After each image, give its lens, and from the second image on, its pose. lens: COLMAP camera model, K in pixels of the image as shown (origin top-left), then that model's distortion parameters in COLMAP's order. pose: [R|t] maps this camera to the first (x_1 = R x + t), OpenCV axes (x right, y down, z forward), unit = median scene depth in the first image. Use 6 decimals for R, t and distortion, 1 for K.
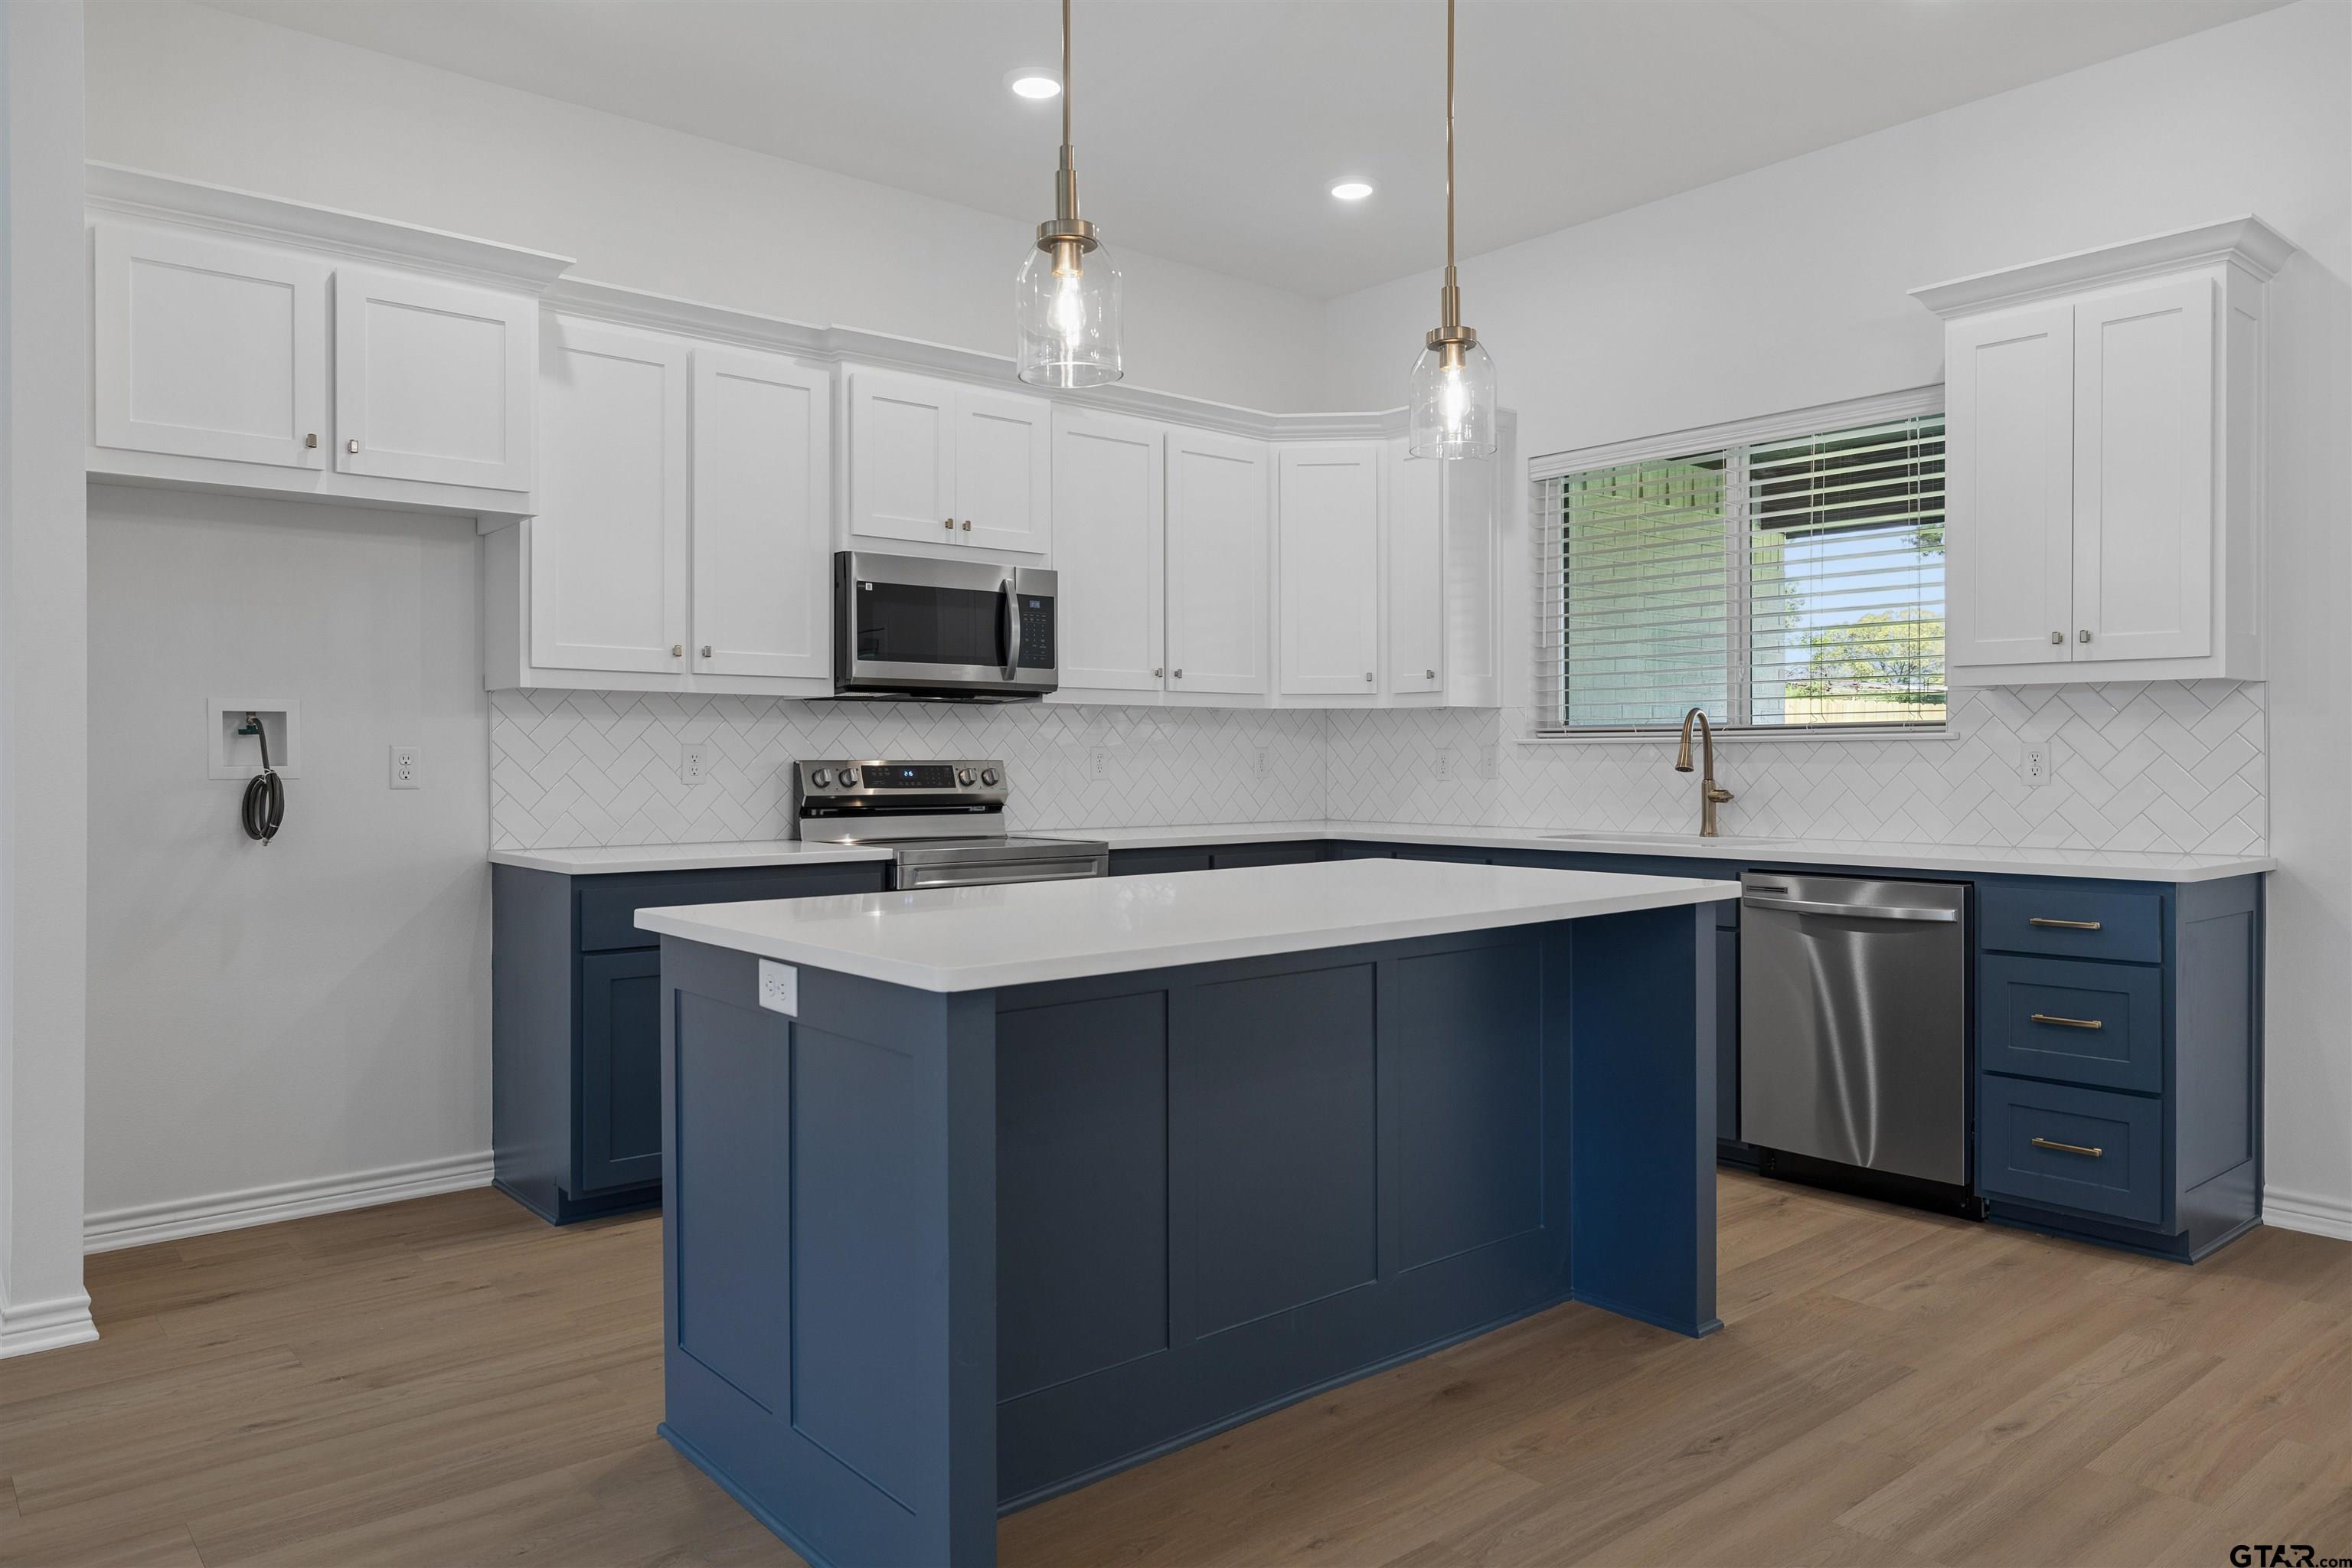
lens RADIAL K [[1576.6, 0, 1167.8], [0, 1576.6, 761.3], [0, 0, 1]] dist [-0.005033, 0.002167]
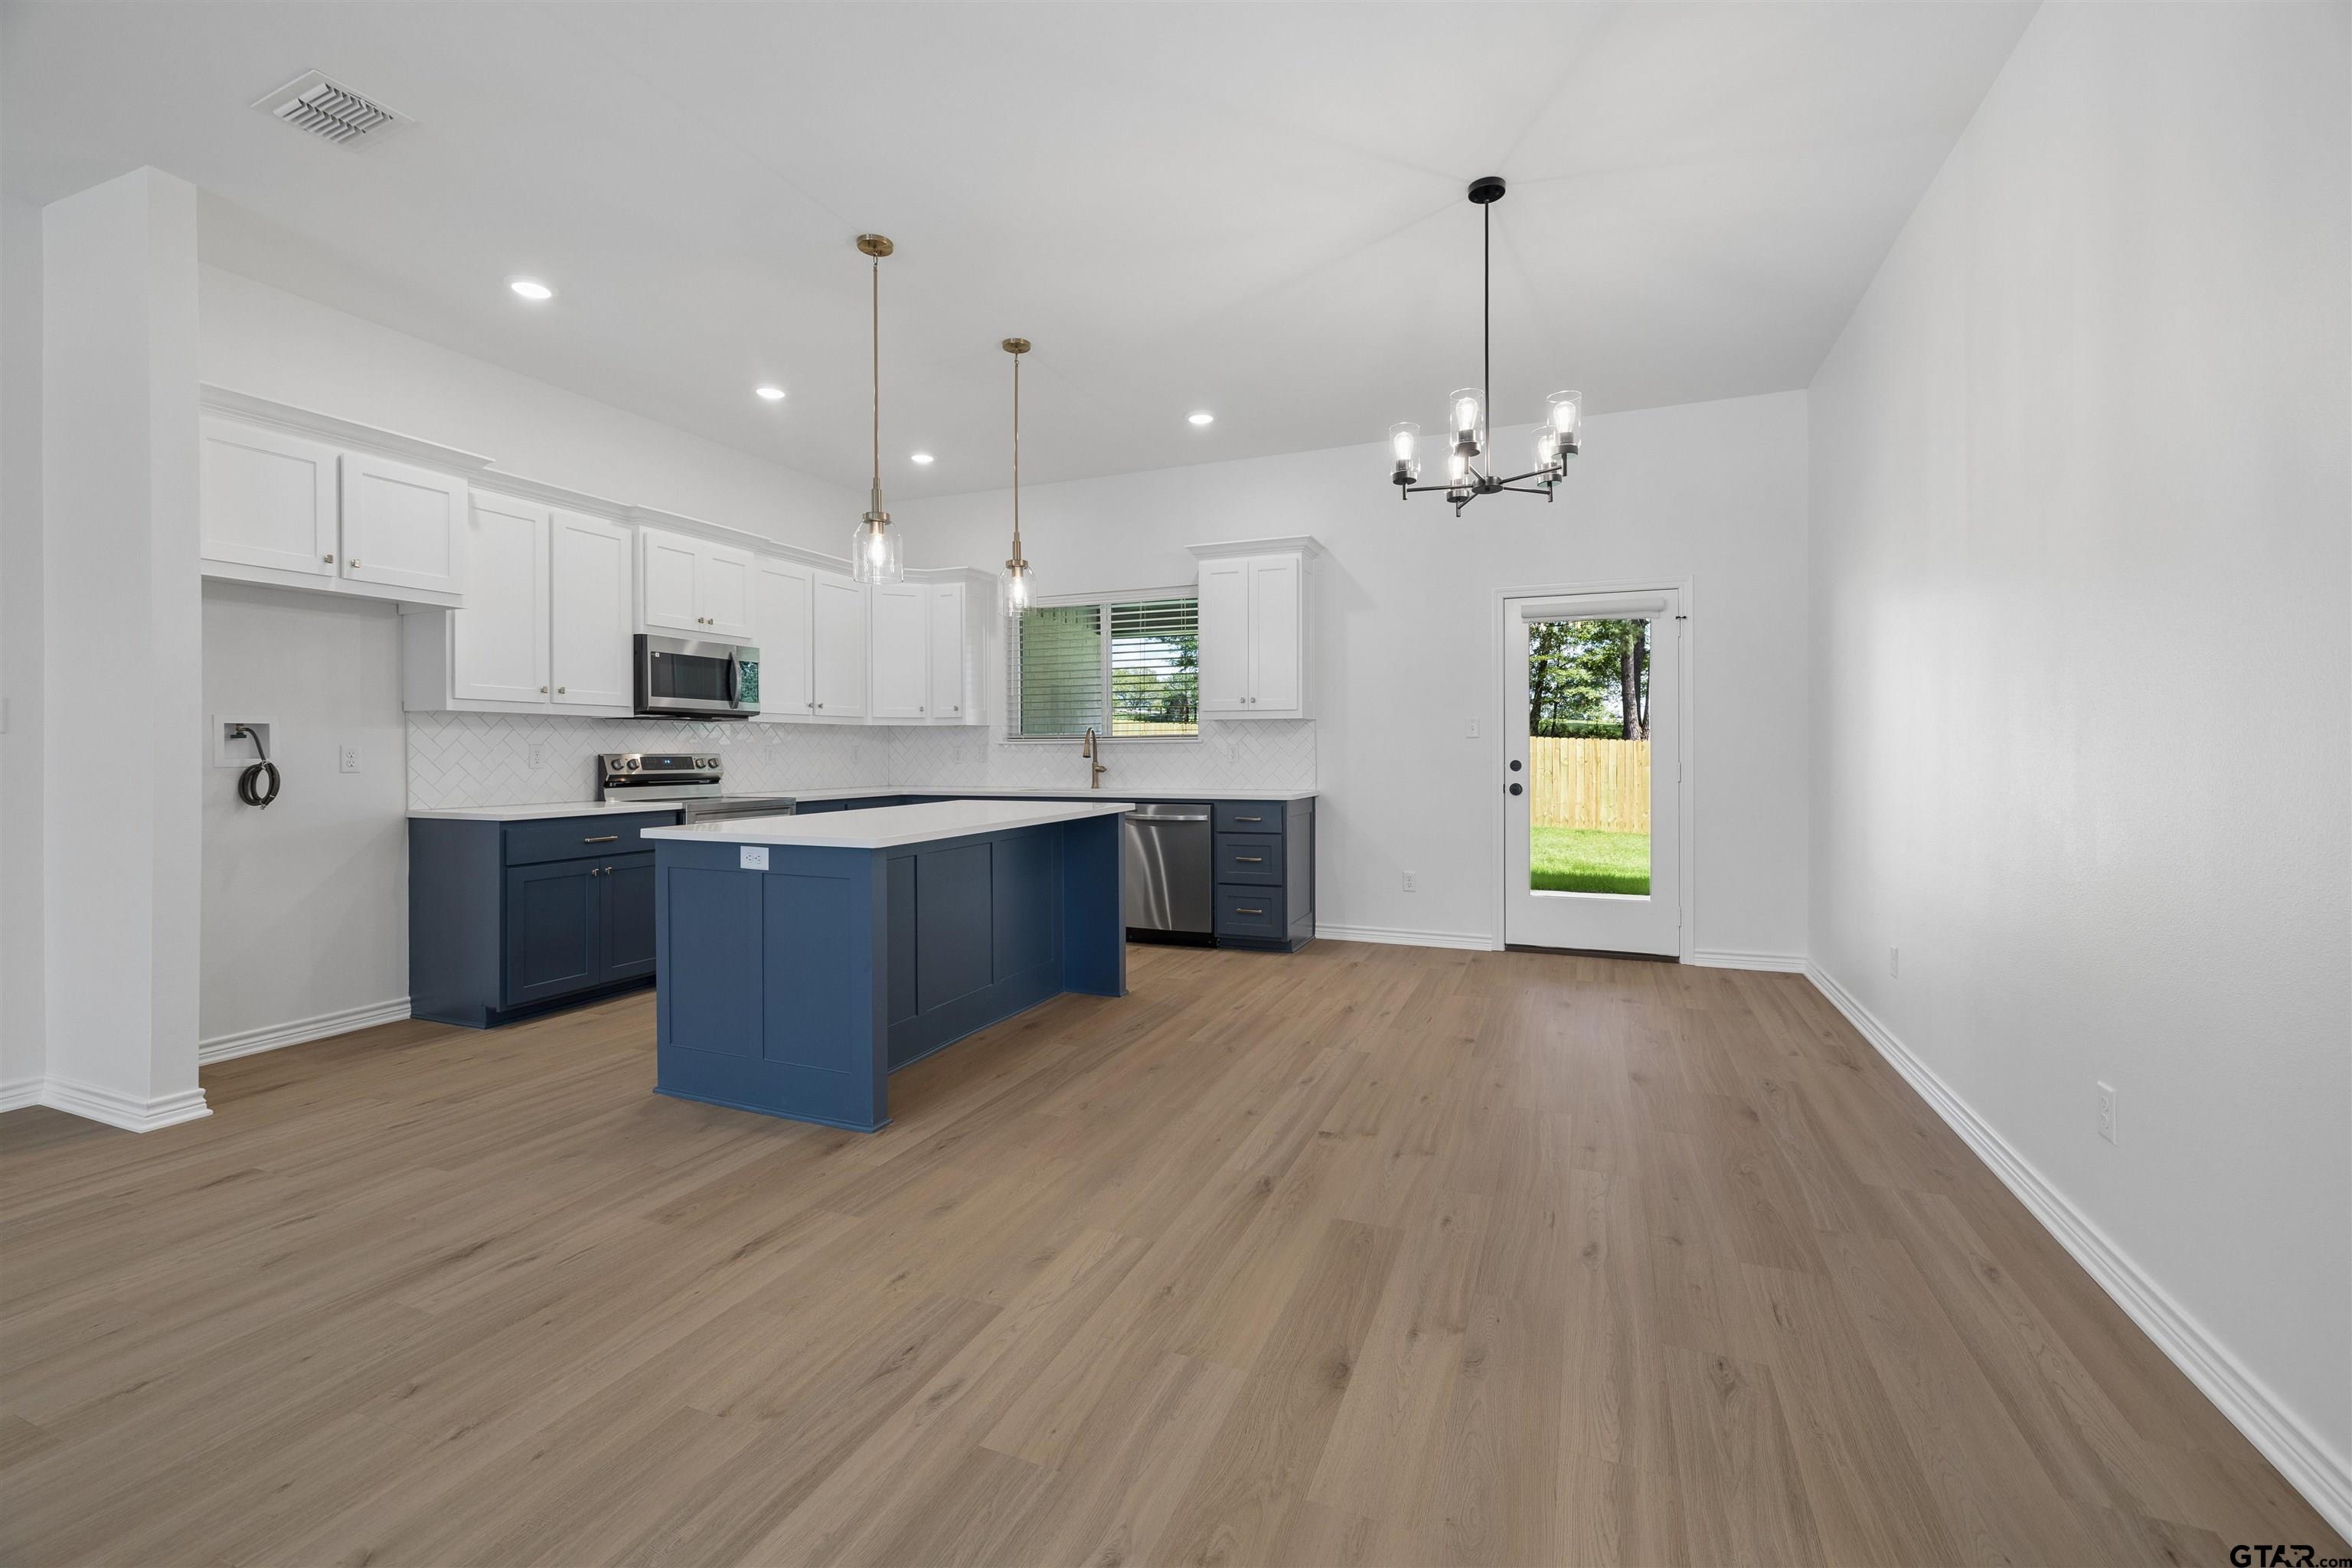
lens RADIAL K [[990.9, 0, 1177.6], [0, 990.9, 745.3], [0, 0, 1]] dist [-0.003317, 0.001285]
pose [[0.886771, 0.000097, 0.462209, -0.224424], [0.004213, 0.999957, -0.008292, 0.001722], [-0.462189, 0.009301, 0.886732, -0.294824]]
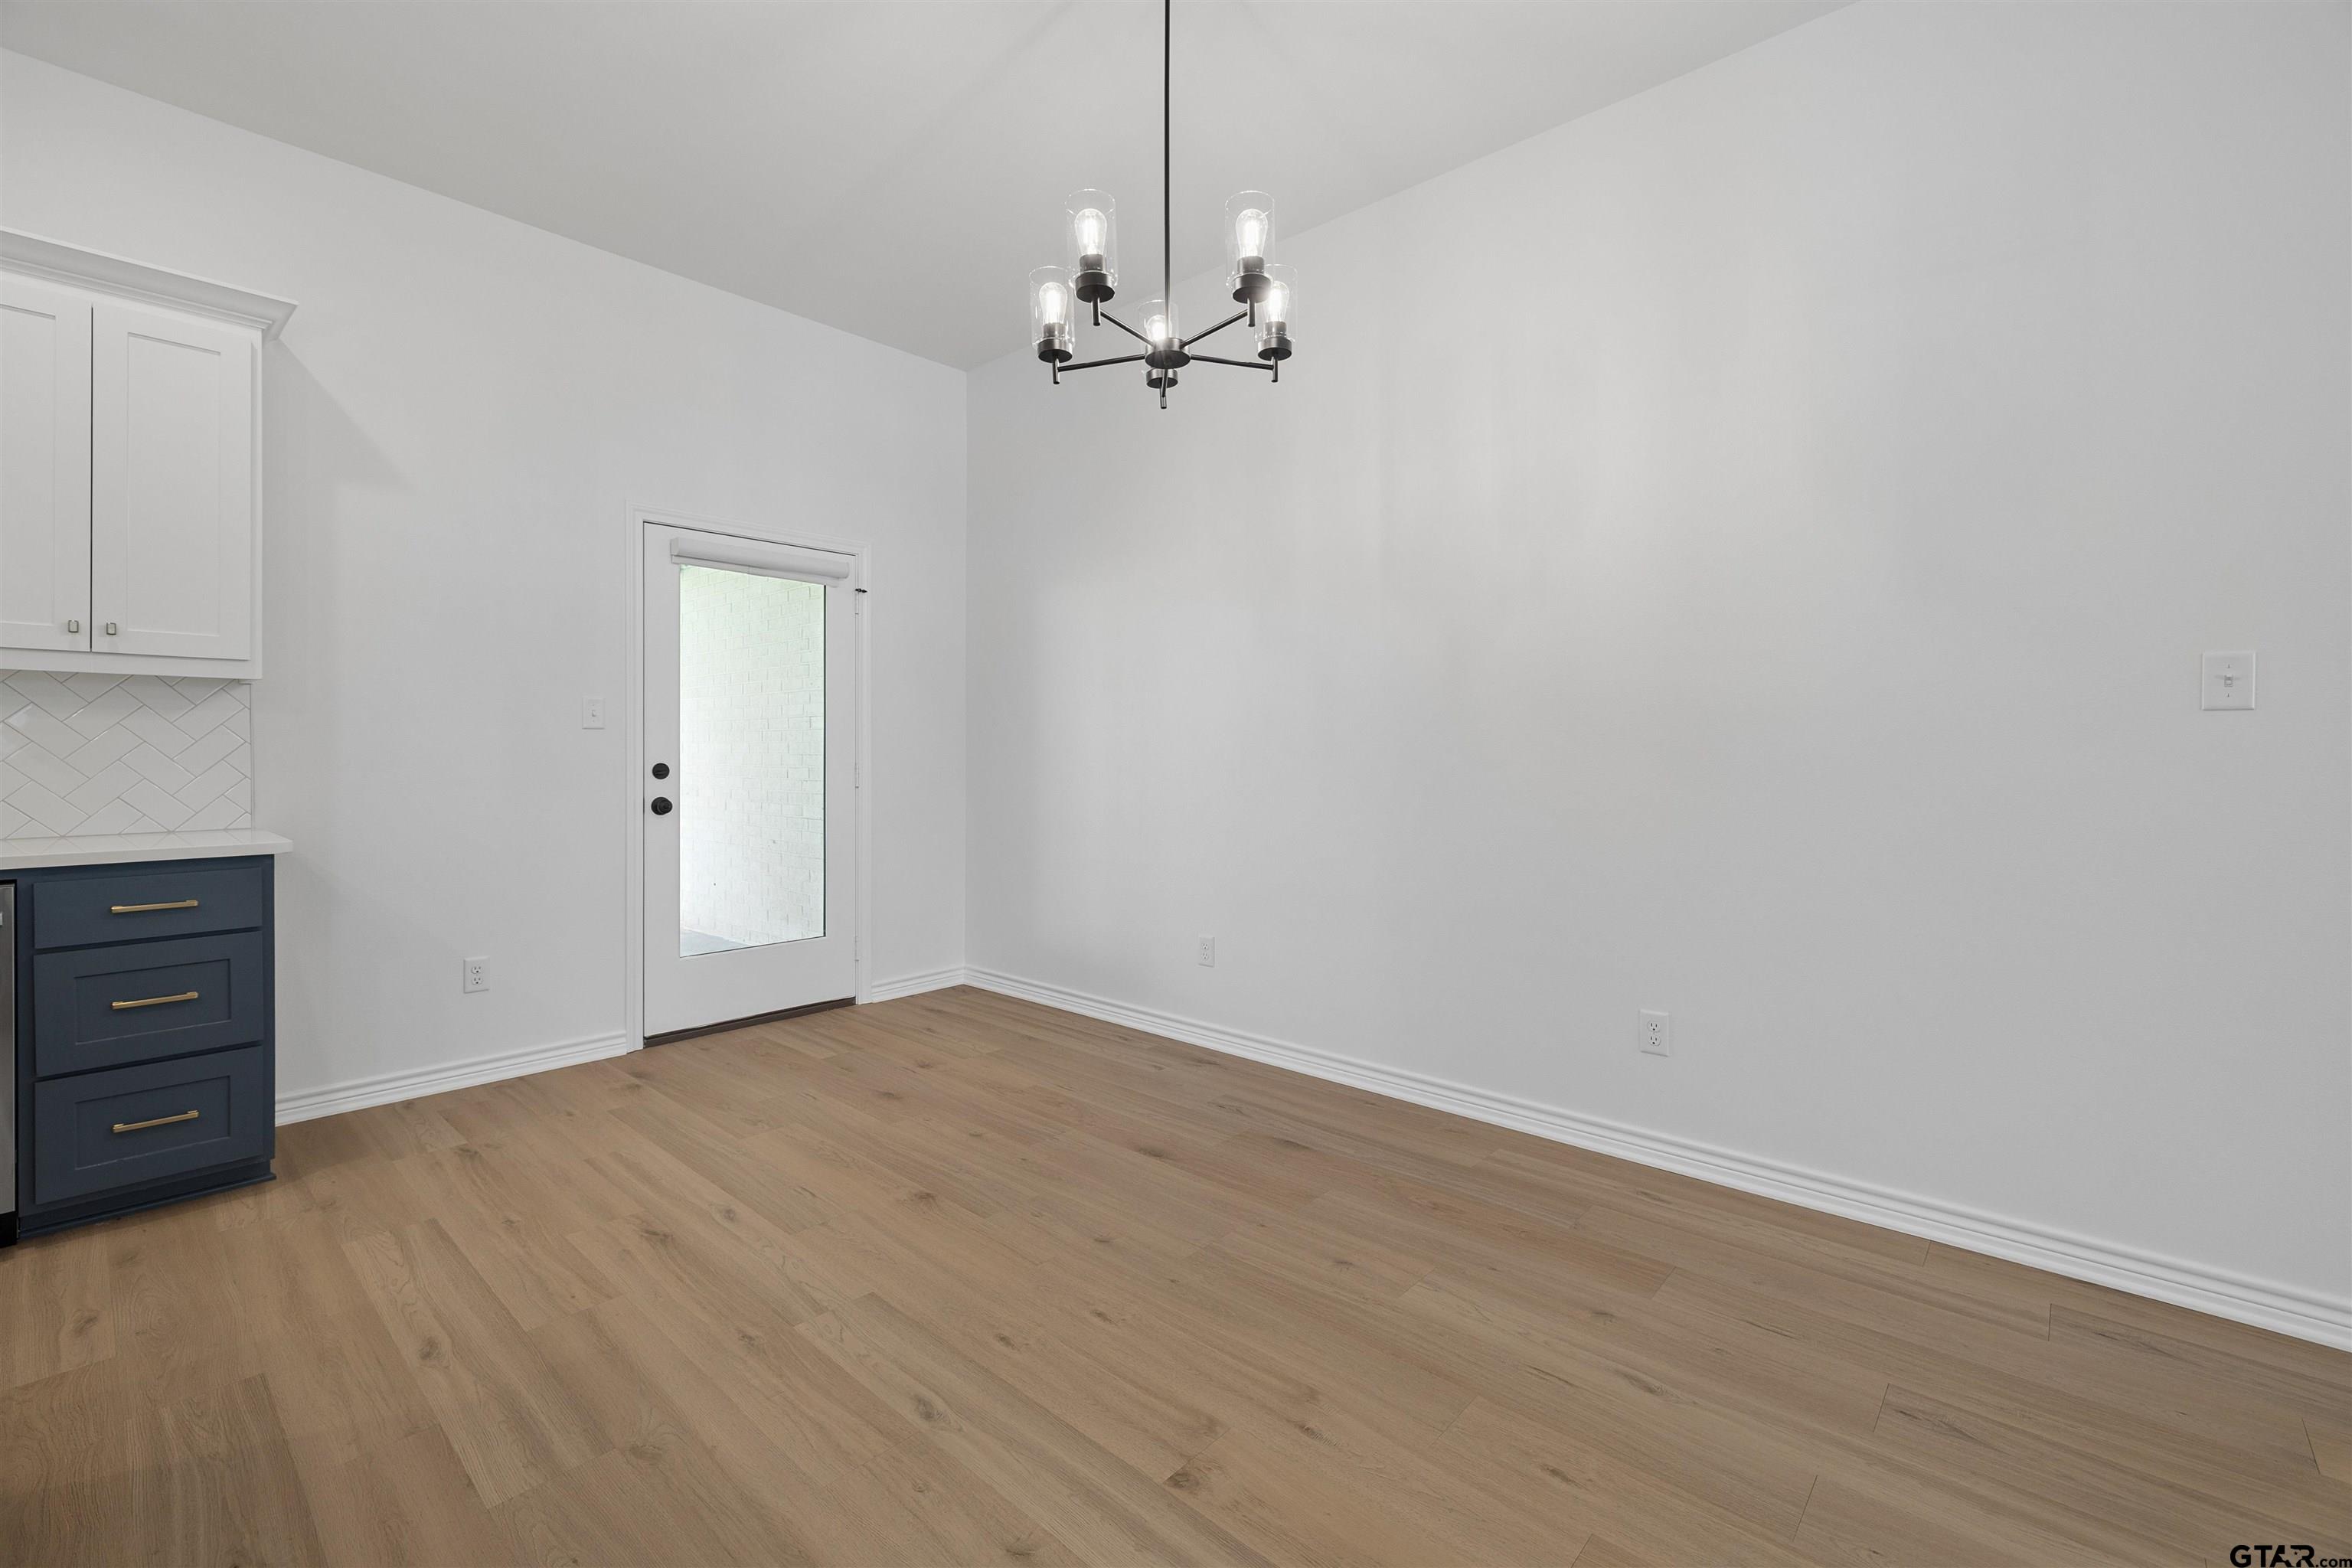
lens RADIAL K [[990.9, 0, 1178.7], [0, 990.9, 769.6], [0, 0, 1]] dist [-0.003317, 0.001285]
pose [[-0.134975, -0.018986, 0.990667, -0.158160], [0.001509, 0.999811, 0.019367, 0.001004], [-0.990848, 0.004109, -0.134921, 0.408271]]
